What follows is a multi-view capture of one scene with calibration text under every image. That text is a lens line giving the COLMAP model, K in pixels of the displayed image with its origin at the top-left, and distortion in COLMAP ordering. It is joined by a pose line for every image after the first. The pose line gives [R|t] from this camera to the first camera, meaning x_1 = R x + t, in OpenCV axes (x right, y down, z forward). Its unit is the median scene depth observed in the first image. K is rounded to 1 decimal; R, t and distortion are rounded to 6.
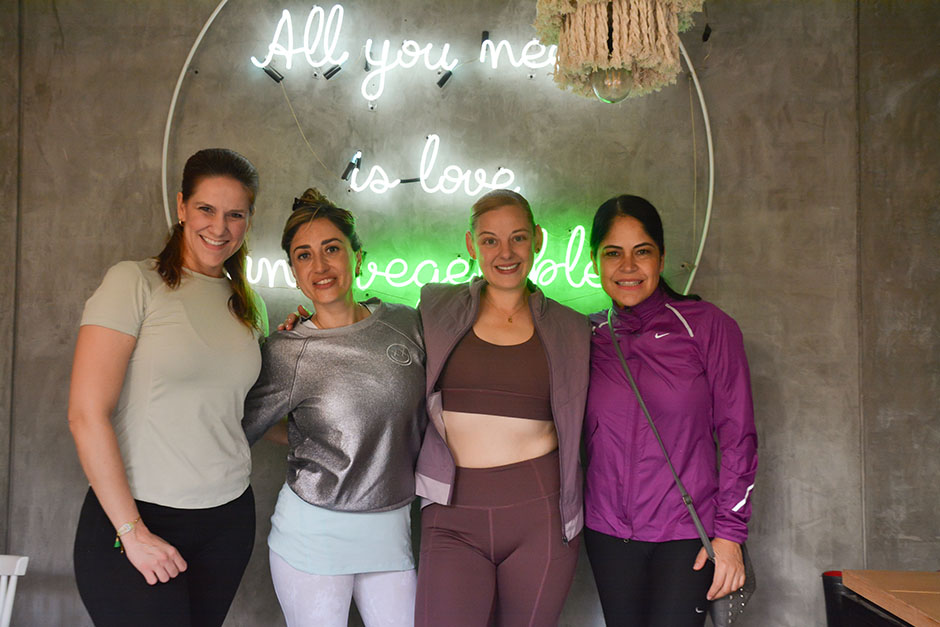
lens RADIAL K [[930.8, 0, 470.0], [0, 930.8, 313.5], [0, 0, 1]] dist [0.004615, 0.020848]
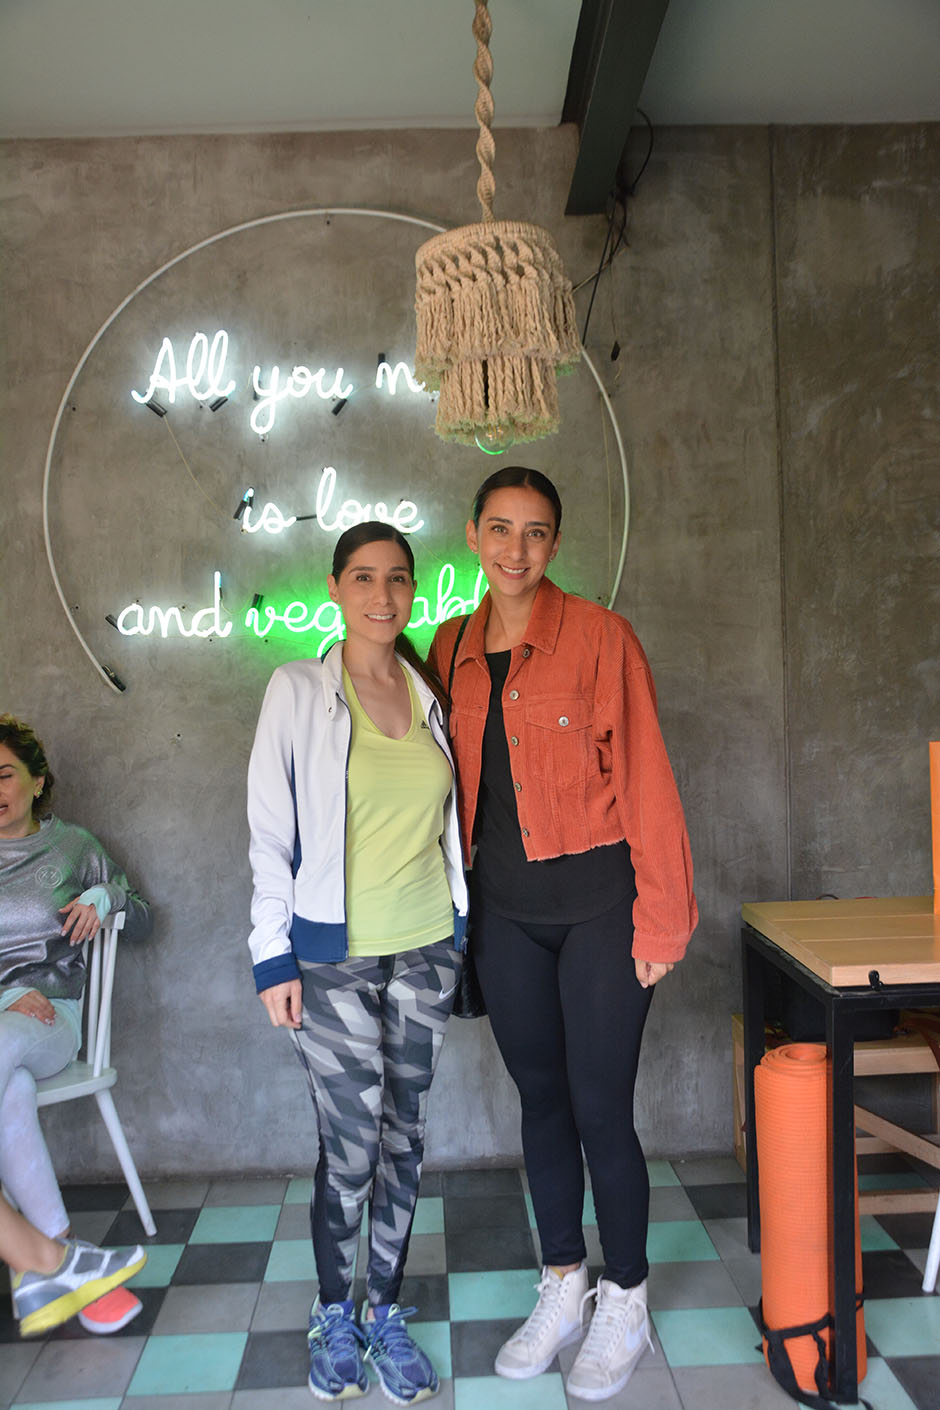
lens RADIAL K [[1220.6, 0, 470.0], [0, 1220.6, 705.0], [0, 0, 1]] dist [-0.076591, 0.004523]
pose [[0.998998, -0.036476, 0.025914, 0.060898], [0.034313, 0.996244, 0.079500, -0.045995], [-0.028717, -0.078531, 0.996498, -0.239043]]
